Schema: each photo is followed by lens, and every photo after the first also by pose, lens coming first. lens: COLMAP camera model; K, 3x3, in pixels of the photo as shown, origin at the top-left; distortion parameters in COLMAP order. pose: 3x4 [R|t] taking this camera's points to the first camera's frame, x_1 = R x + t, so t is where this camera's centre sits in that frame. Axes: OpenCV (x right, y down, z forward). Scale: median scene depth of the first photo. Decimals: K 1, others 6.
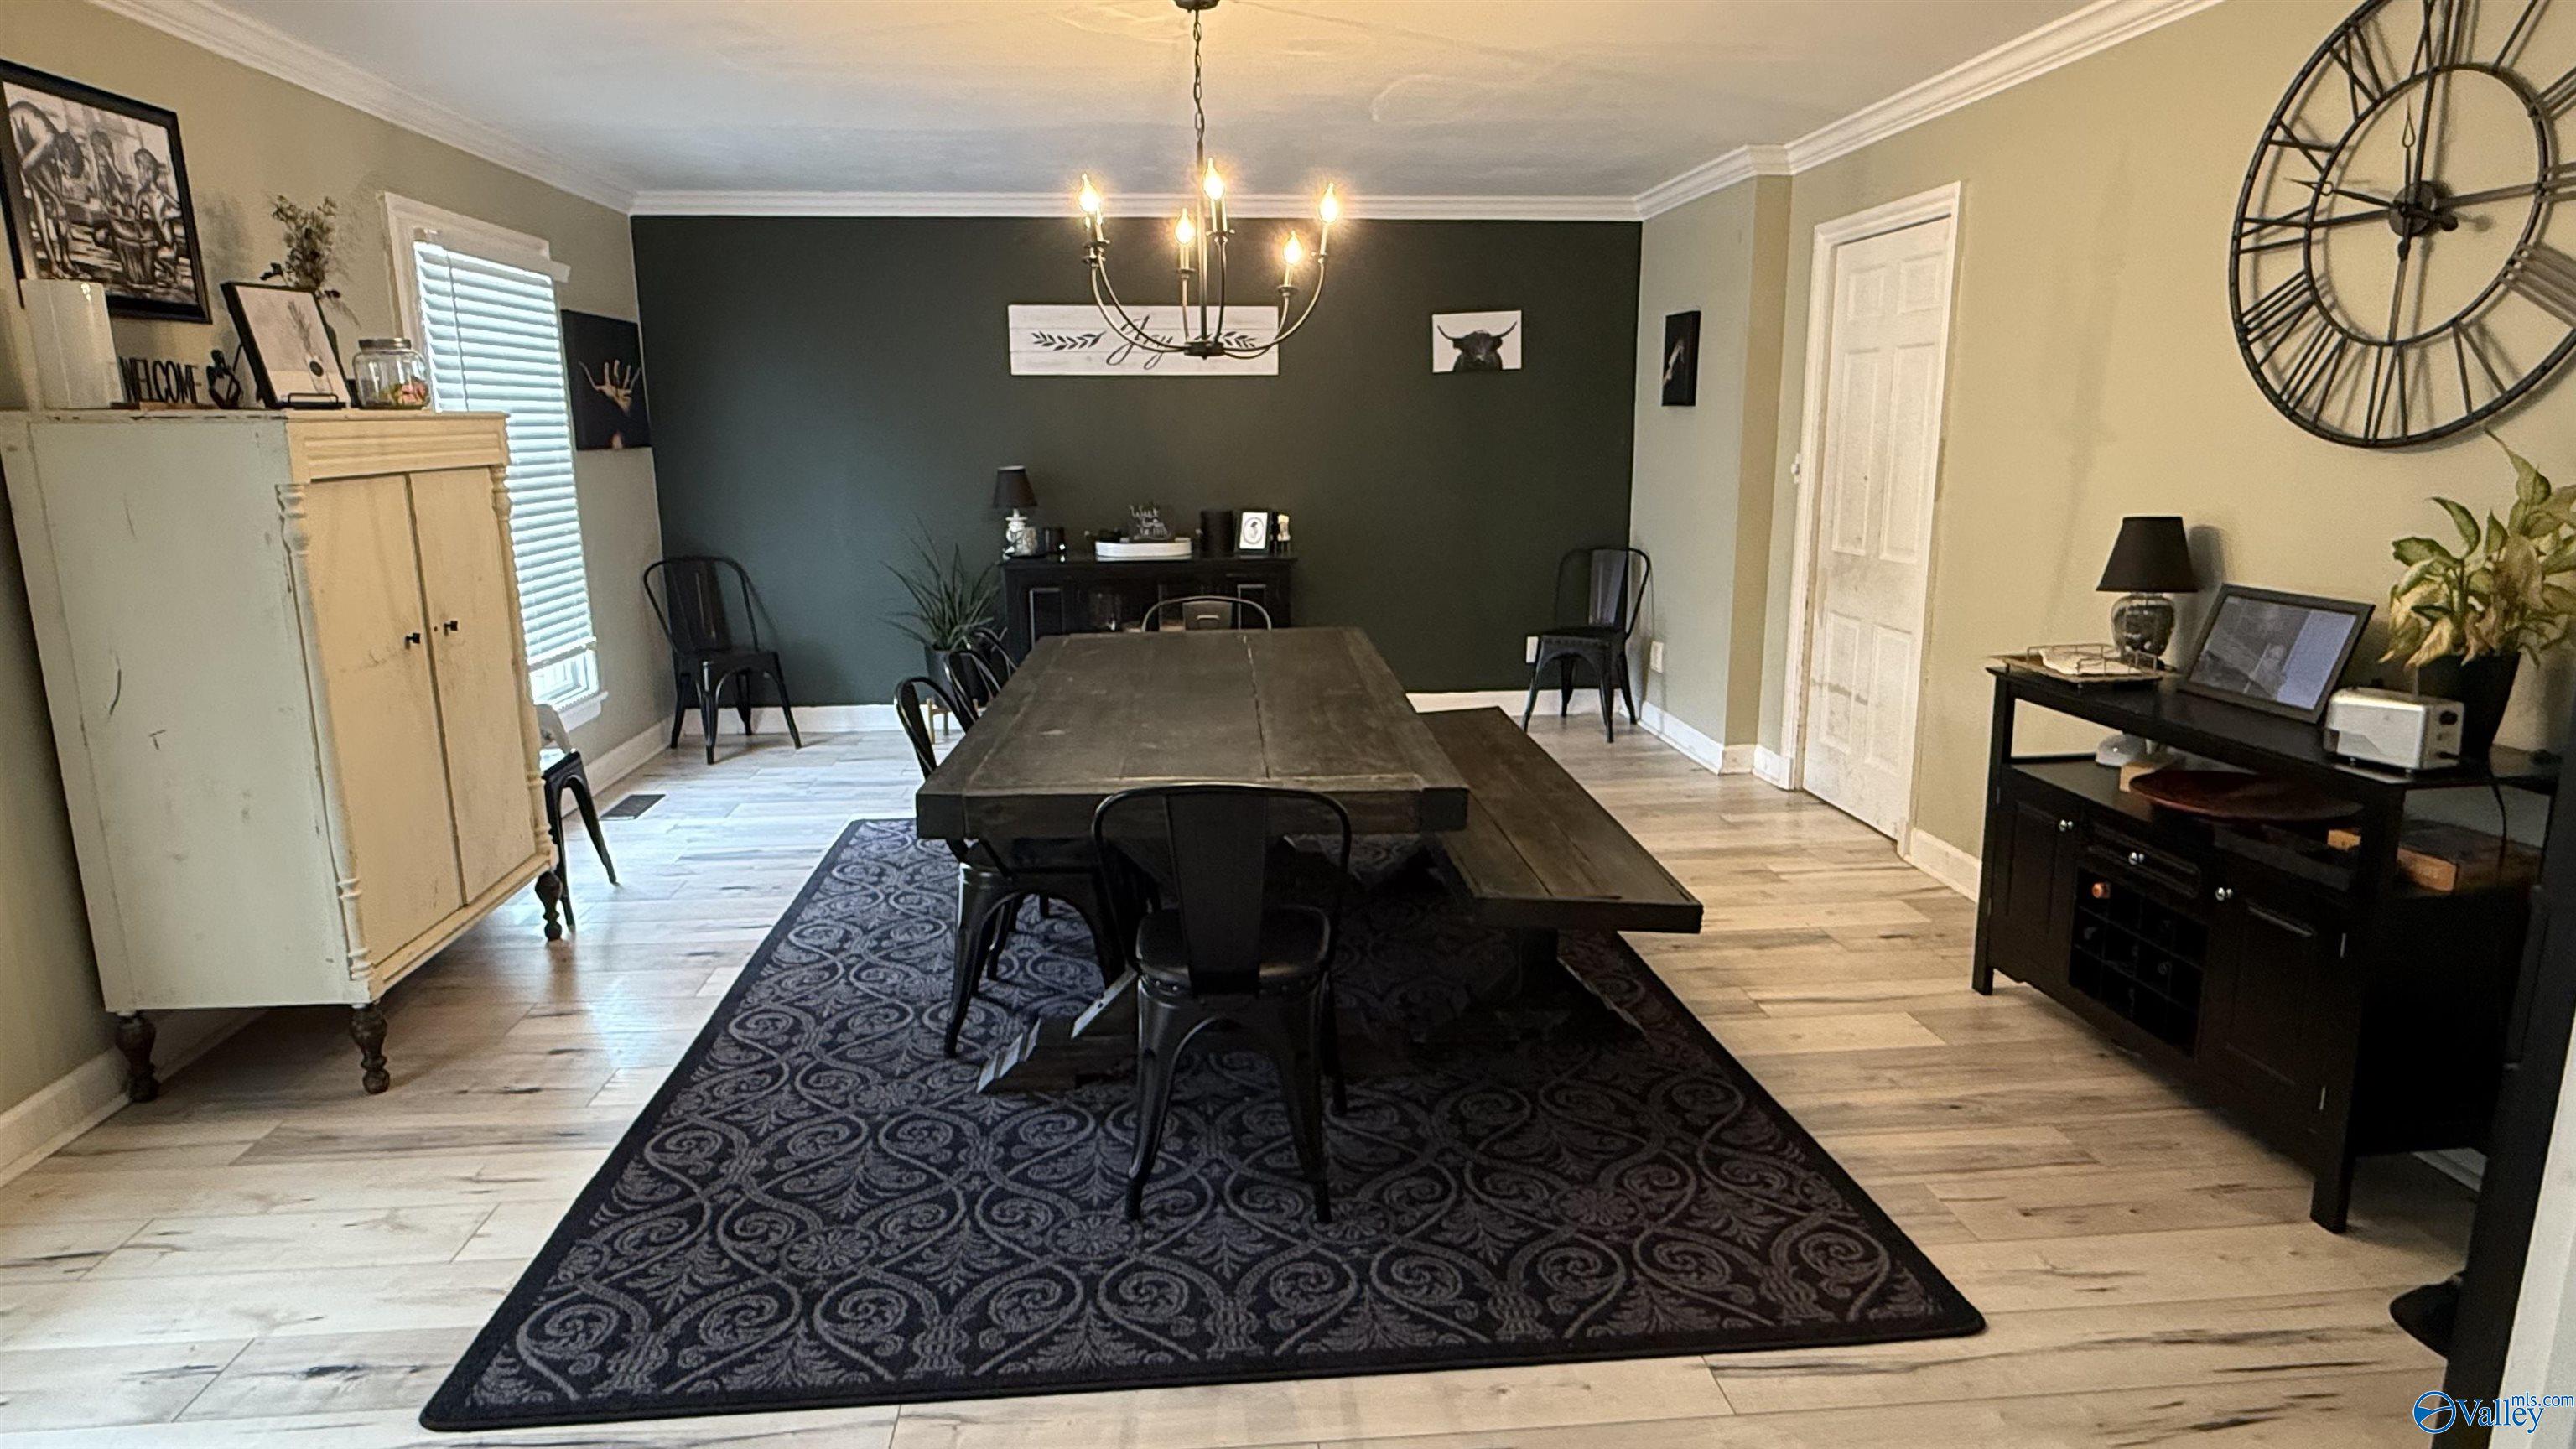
lens RADIAL K [[1402.4, 0, 1282.1], [0, 1402.4, 716.0], [0, 0, 1]] dist [-0.001155, 0.000675]
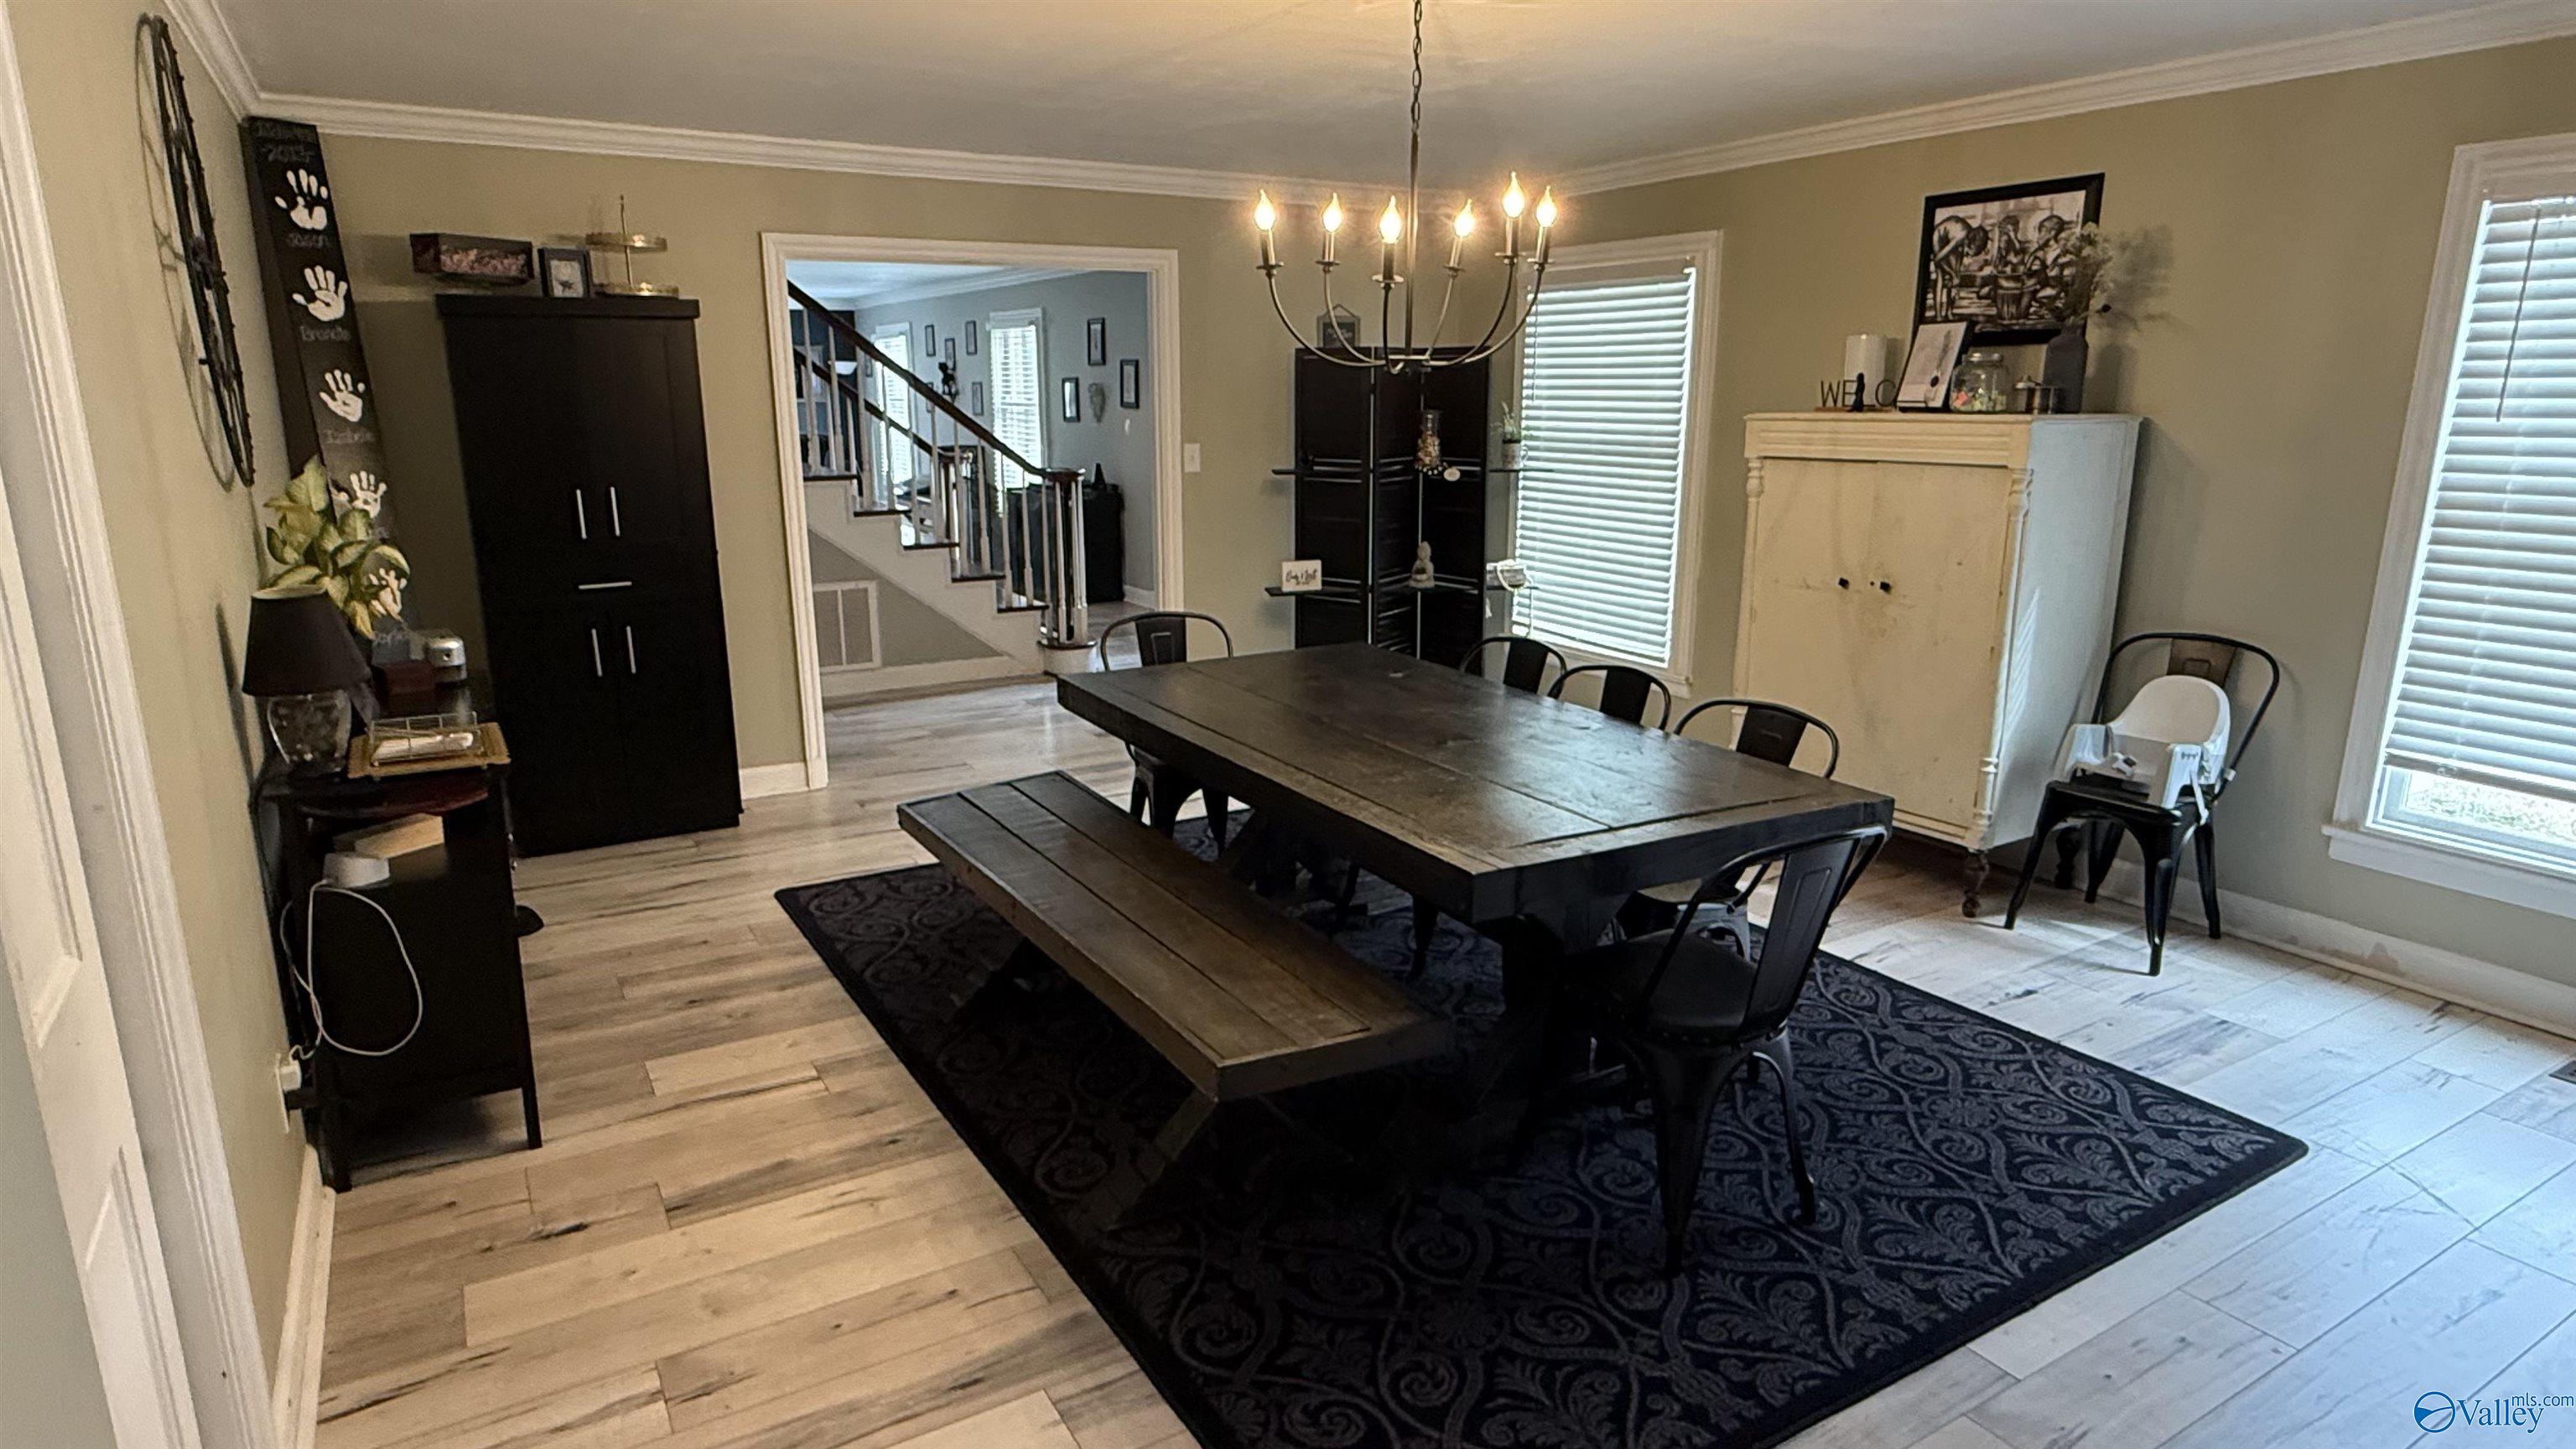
lens RADIAL K [[1402.4, 0, 1282.6], [0, 1402.4, 725.5], [0, 0, 1]] dist [-0.001155, 0.000675]
pose [[-0.895839, 0.113822, -0.429555, 0.488806], [-0.082623, 0.907122, 0.412677, -0.465864], [0.436630, 0.405183, -0.803231, 2.001443]]
